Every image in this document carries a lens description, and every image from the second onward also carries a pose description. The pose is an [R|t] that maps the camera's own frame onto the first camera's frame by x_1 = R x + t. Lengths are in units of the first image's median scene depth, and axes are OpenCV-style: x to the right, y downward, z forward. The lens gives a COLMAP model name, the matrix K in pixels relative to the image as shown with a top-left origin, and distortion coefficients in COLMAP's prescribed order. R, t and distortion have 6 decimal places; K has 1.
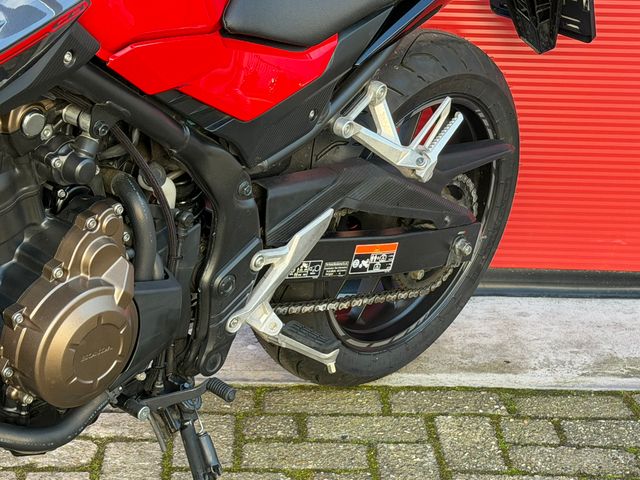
lens RADIAL K [[1476.0, 0, 320.0], [0, 1476.0, 240.0], [0, 0, 1]] dist [0.141751, 0.204284]
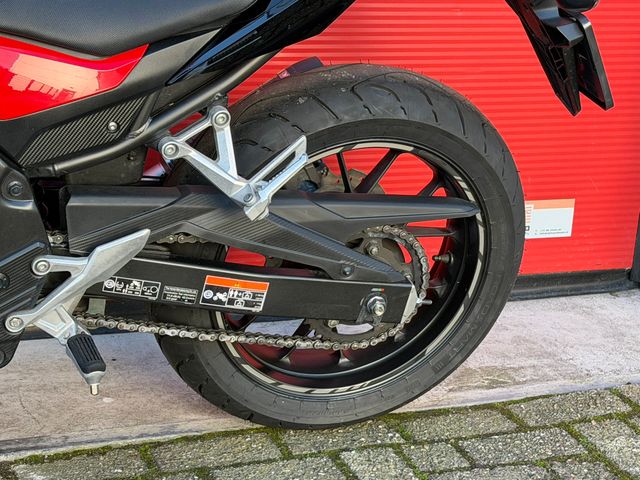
lens RADIAL K [[1476.0, 0, 320.0], [0, 1476.0, 240.0], [0, 0, 1]] dist [0.141751, 0.204284]
pose [[0.881353, 0.185037, -0.434715, 0.545106], [-0.190367, 0.981201, 0.031693, -0.068514], [0.432408, 0.054823, 0.900010, 0.192313]]
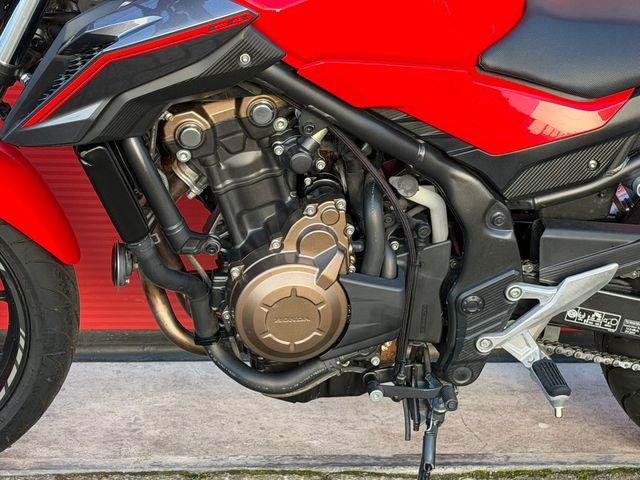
lens RADIAL K [[1476.0, 0, 320.0], [0, 1476.0, 240.0], [0, 0, 1]] dist [0.141751, 0.204284]
pose [[0.751840, 0.218812, -0.621979, 0.498210], [-0.236895, 0.969984, 0.054883, -0.046152], [0.615319, 0.106080, 0.781108, 0.091569]]
